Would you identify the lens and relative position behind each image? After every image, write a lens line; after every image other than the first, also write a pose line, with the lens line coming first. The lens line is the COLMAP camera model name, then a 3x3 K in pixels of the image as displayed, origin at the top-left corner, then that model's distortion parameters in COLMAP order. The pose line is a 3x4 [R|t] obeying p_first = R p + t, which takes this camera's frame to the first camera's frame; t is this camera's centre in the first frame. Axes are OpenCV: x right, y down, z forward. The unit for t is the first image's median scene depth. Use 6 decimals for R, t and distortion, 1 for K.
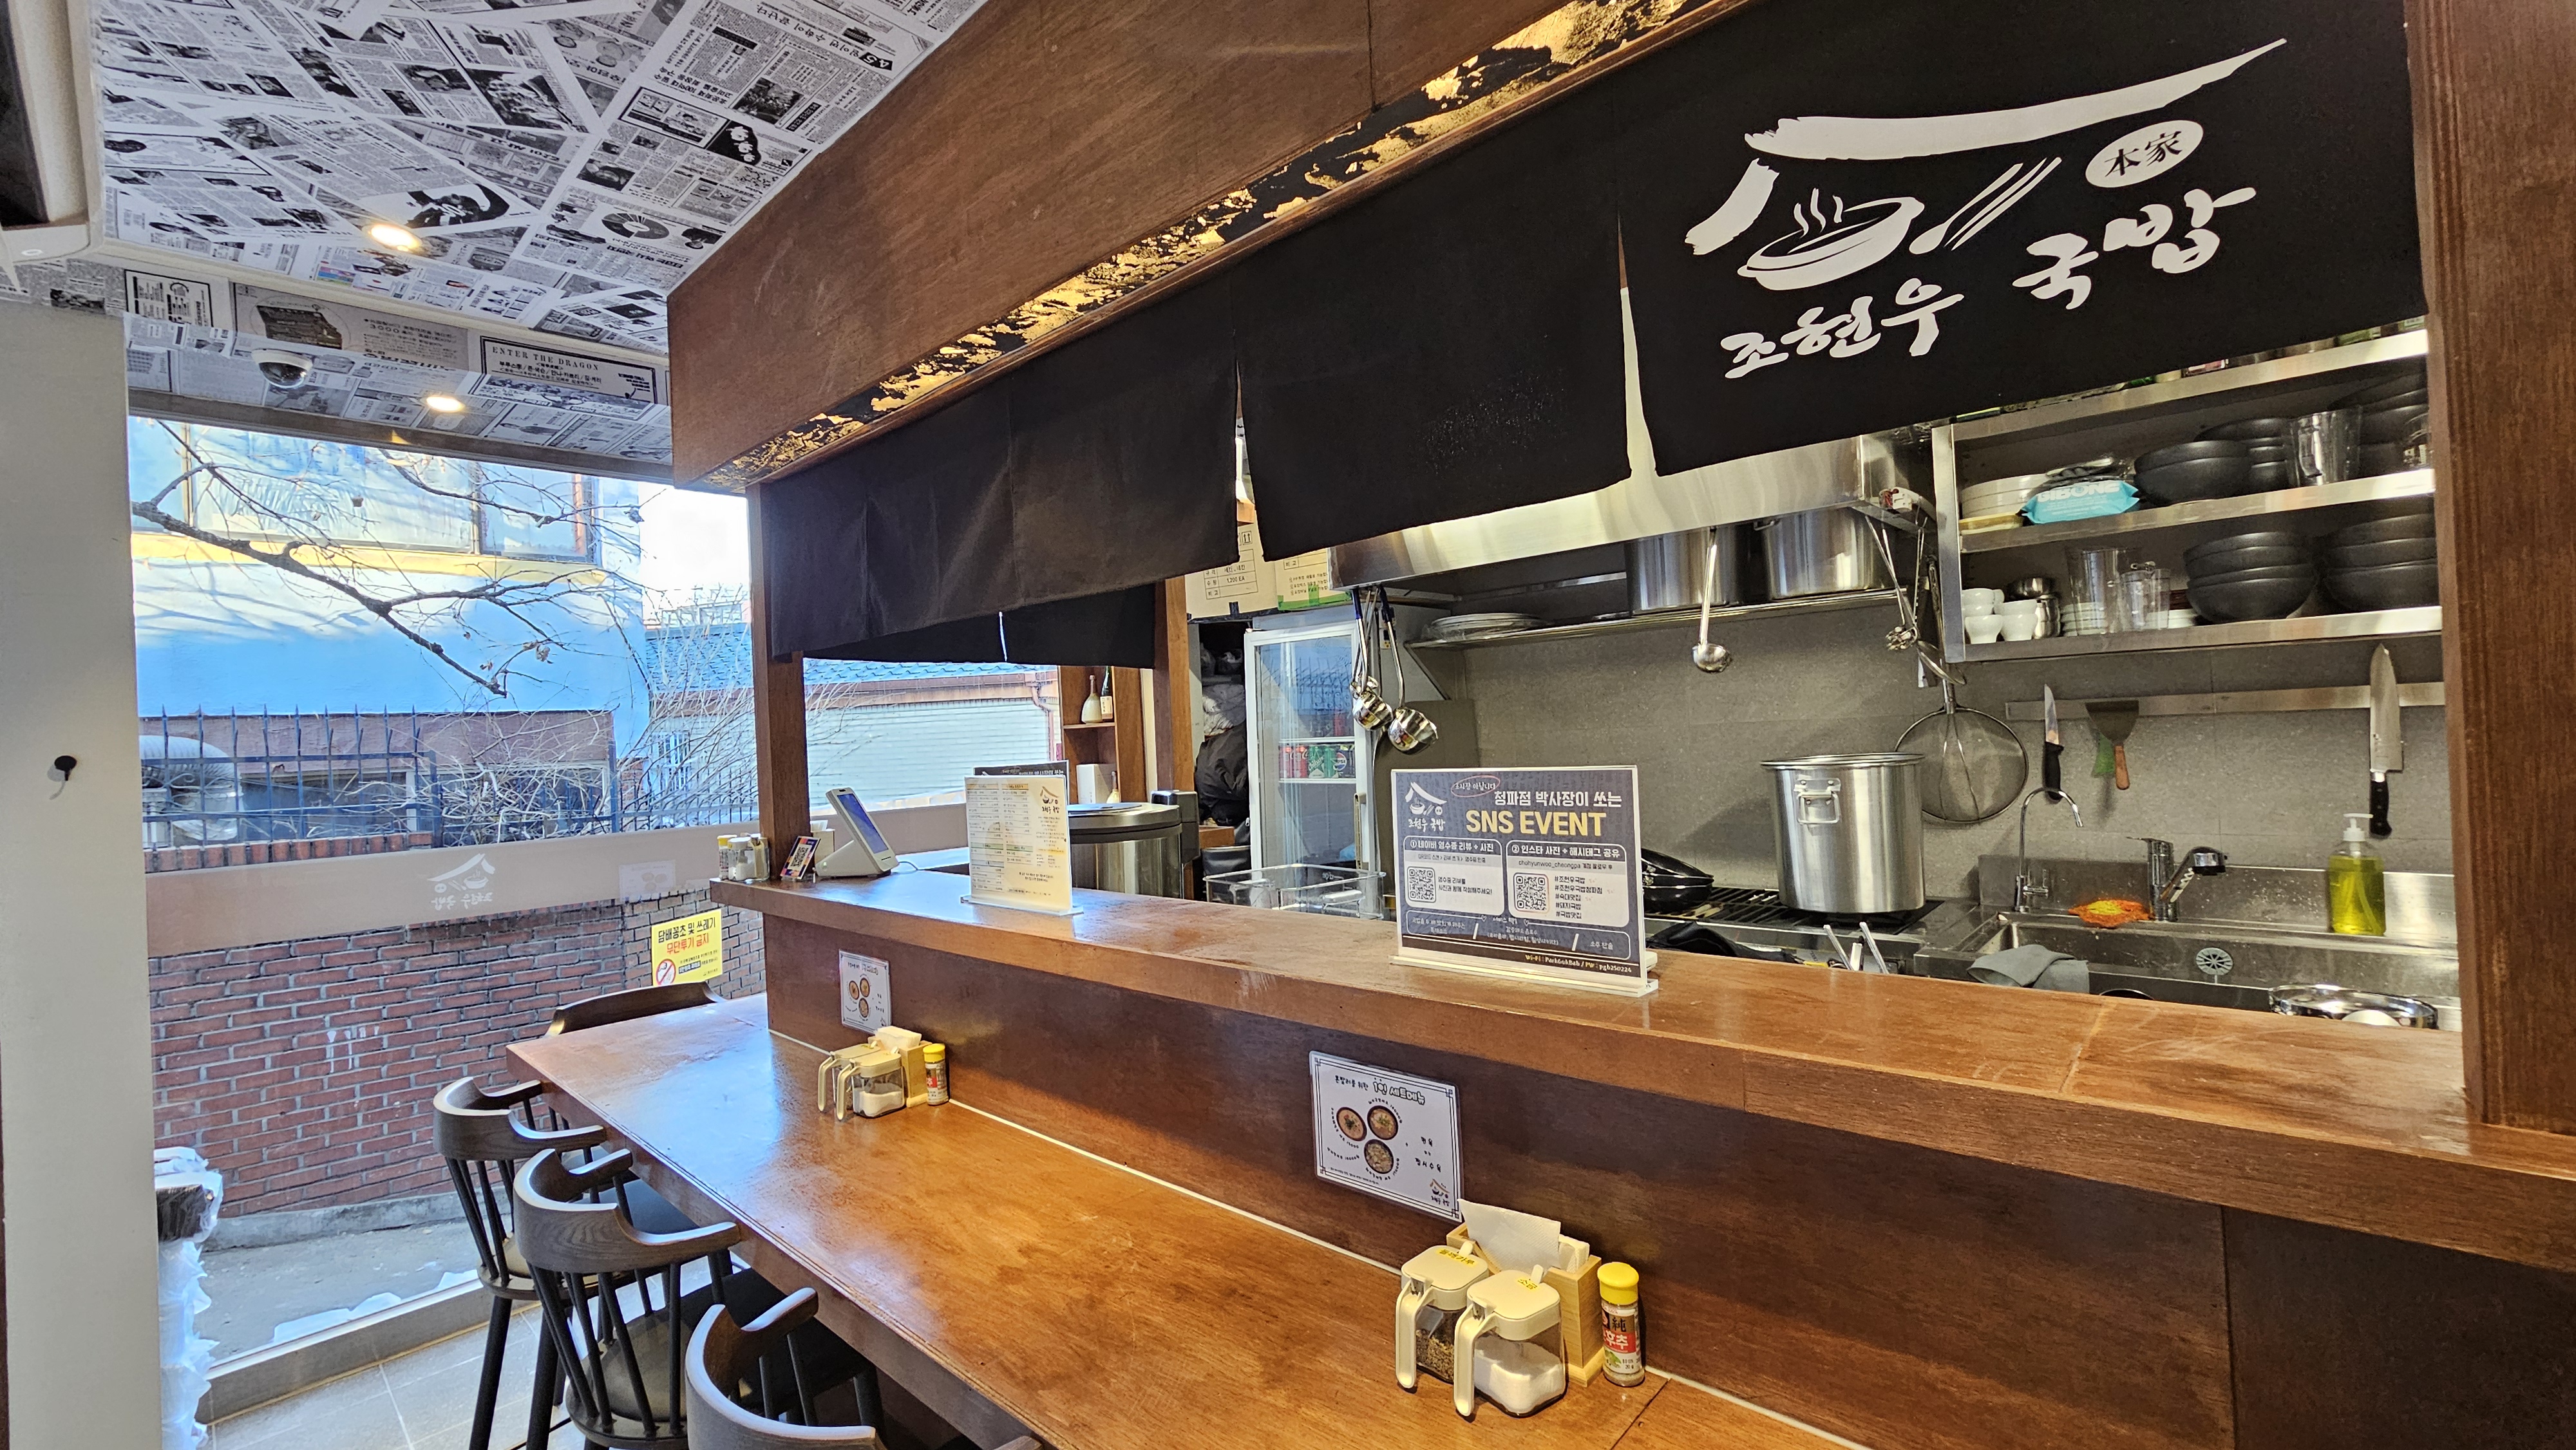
lens RADIAL K [[1046.1, 0, 1283.6], [0, 1046.1, 724.3], [0, 0, 1]] dist [-0.000237, 0.000157]
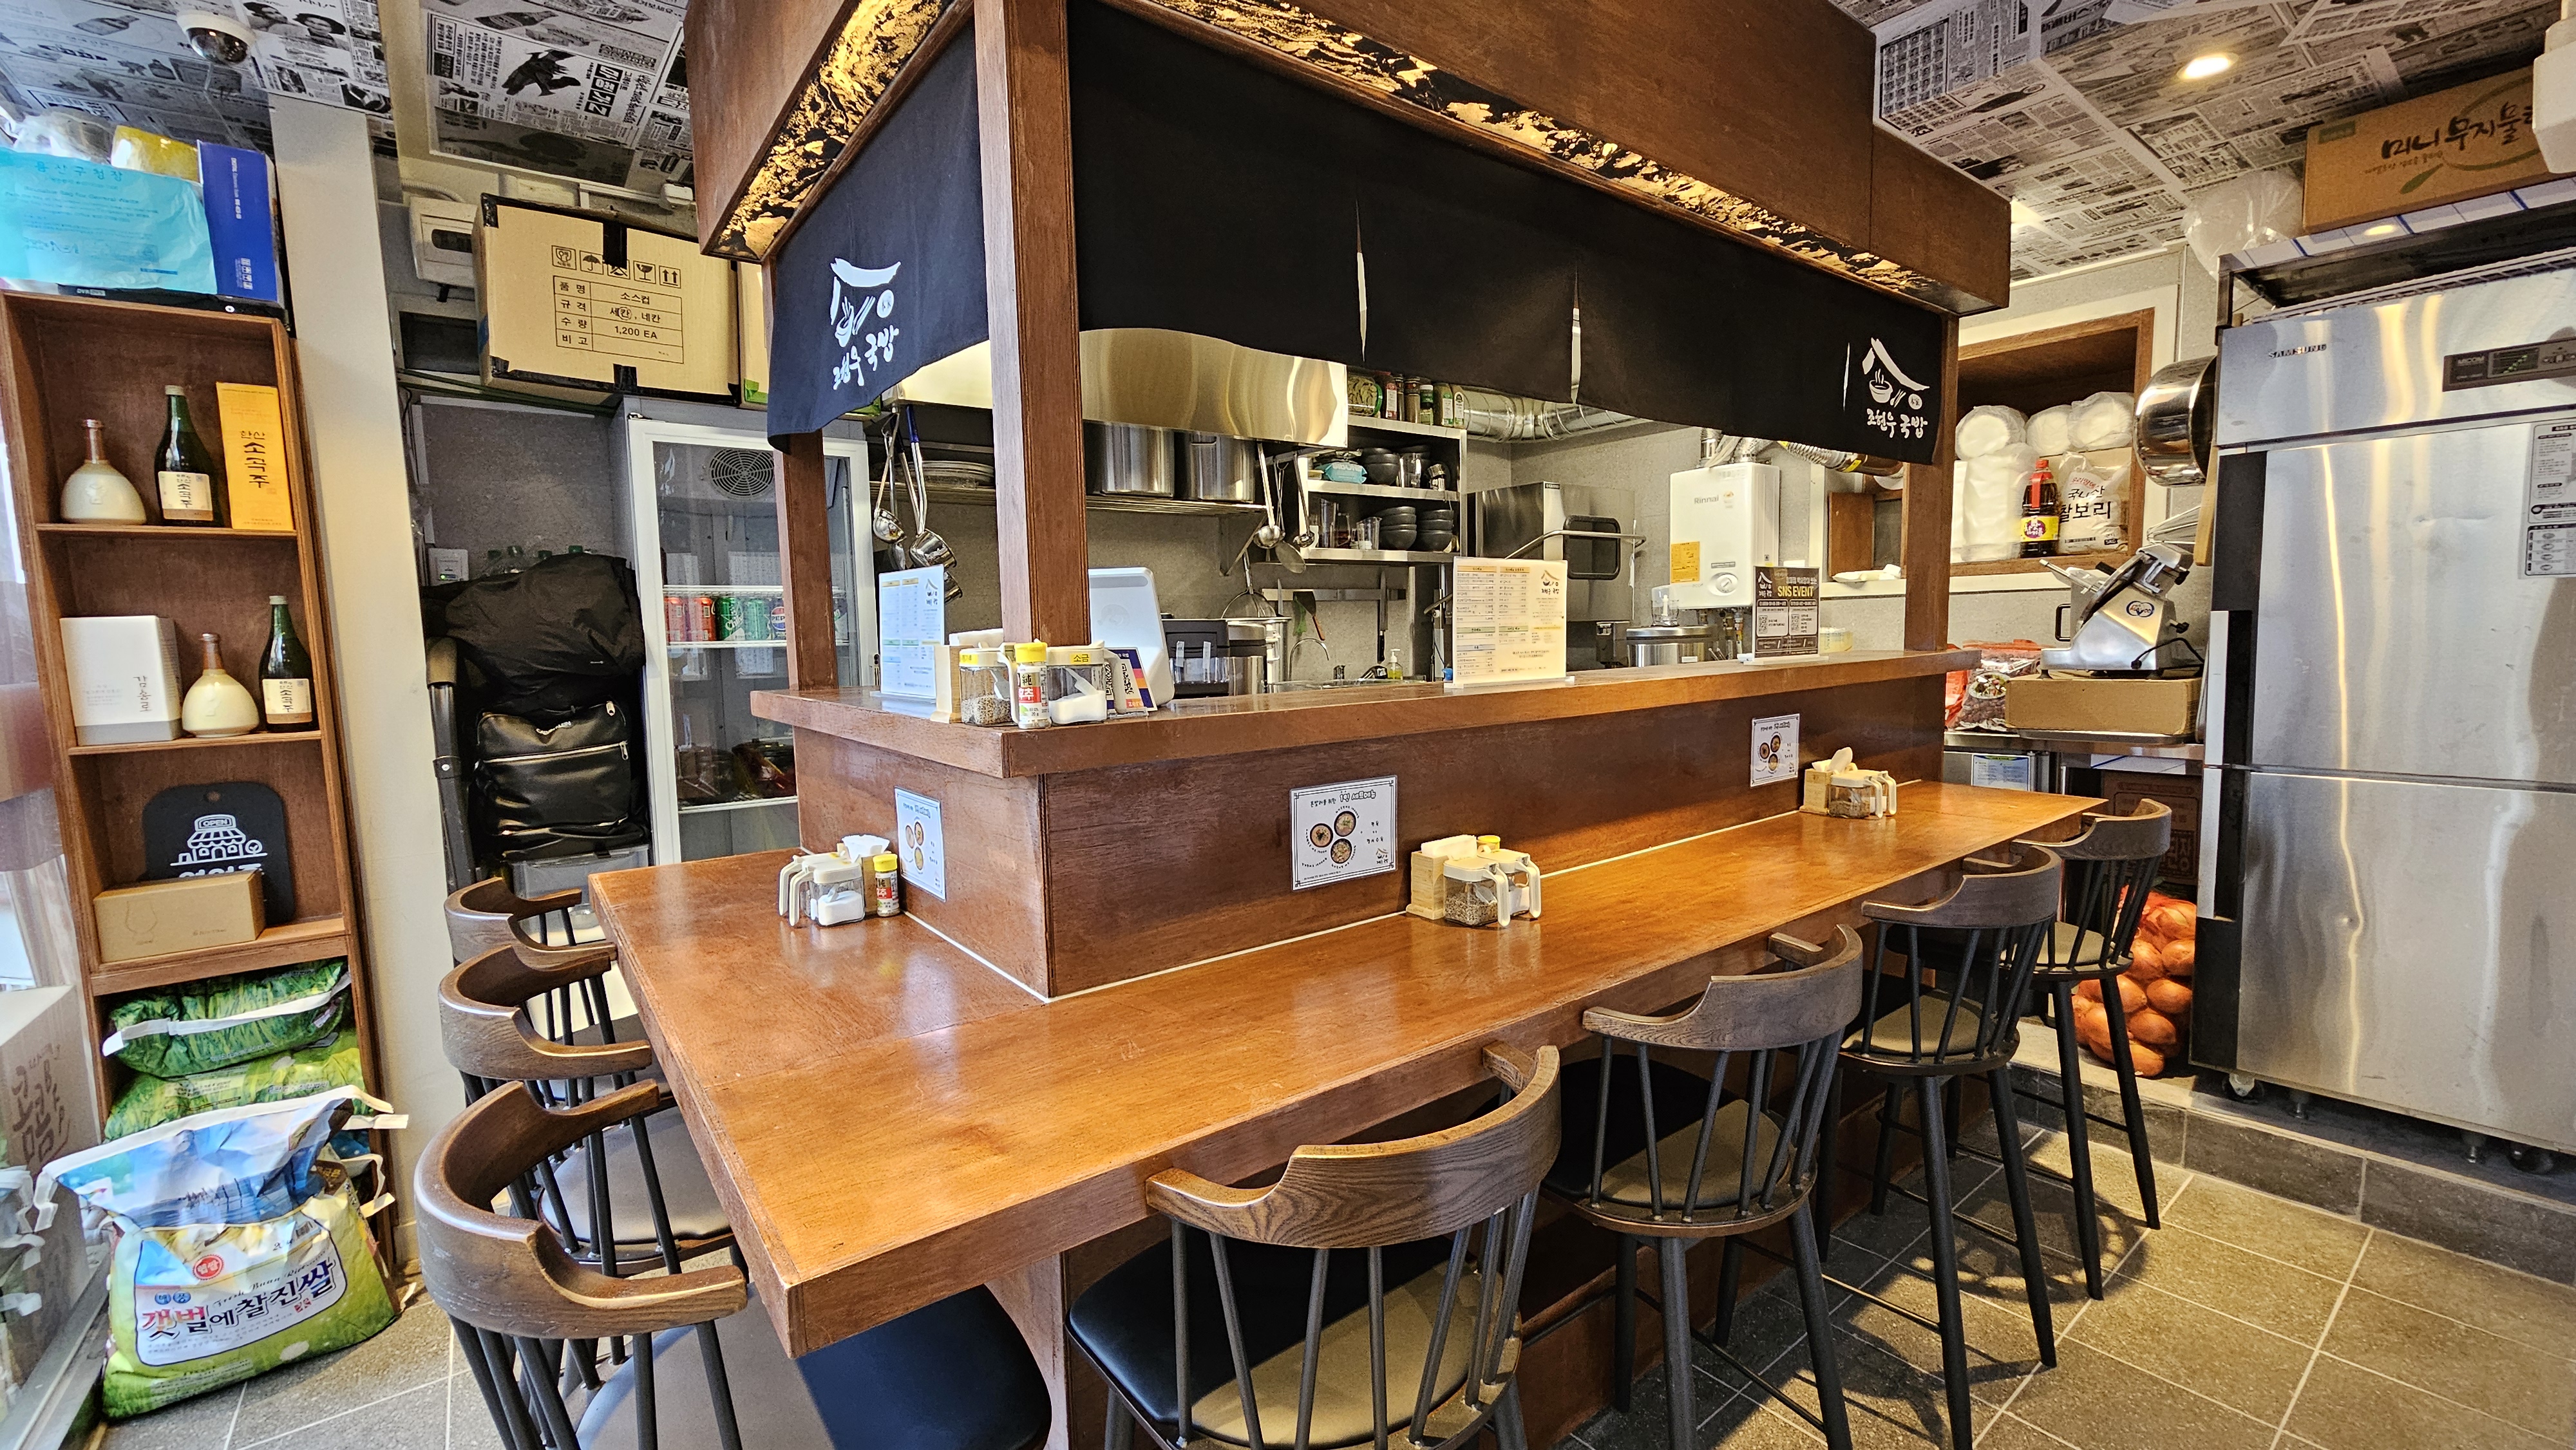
lens RADIAL K [[1046.1, 0, 1283.9], [0, 1046.1, 722.4], [0, 0, 1]] dist [-0.000237, 0.000157]
pose [[0.177245, -0.048962, 0.982948, -1.528394], [0.006480, 0.998798, 0.048583, 0.182866], [-0.984145, -0.002242, 0.177349, 1.193010]]
